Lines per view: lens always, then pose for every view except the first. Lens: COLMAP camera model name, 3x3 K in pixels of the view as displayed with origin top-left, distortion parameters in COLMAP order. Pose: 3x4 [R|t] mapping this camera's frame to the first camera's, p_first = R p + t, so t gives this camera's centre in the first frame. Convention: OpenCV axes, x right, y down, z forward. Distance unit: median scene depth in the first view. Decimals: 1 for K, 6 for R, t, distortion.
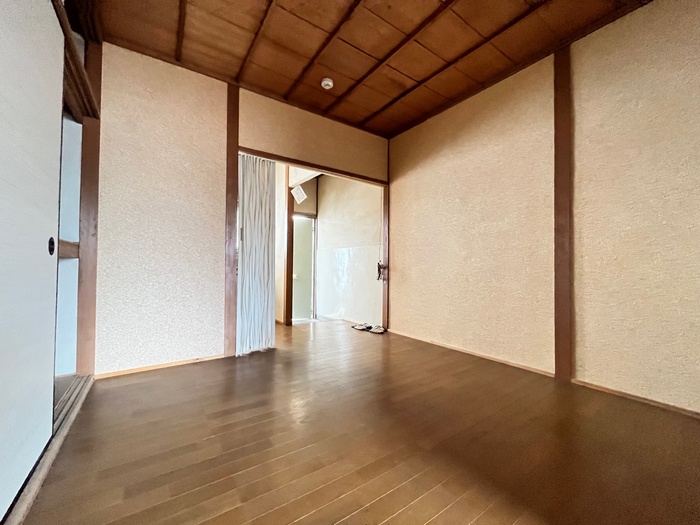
lens RADIAL K [[282.5, 0, 350.0], [0, 282.5, 262.5], [0, 0, 1]] dist [-0.011644, 0.000213]
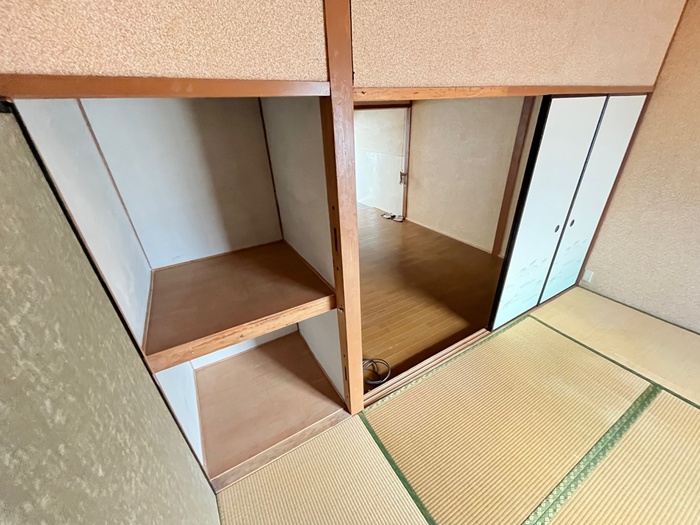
lens RADIAL K [[282.5, 0, 350.0], [0, 282.5, 262.5], [0, 0, 1]] dist [-0.011644, 0.000213]
pose [[0.995376, -0.013388, -0.095116, -0.019939], [0.057547, 0.875962, 0.478935, -0.283954], [0.076906, -0.482195, 0.872682, -0.426755]]
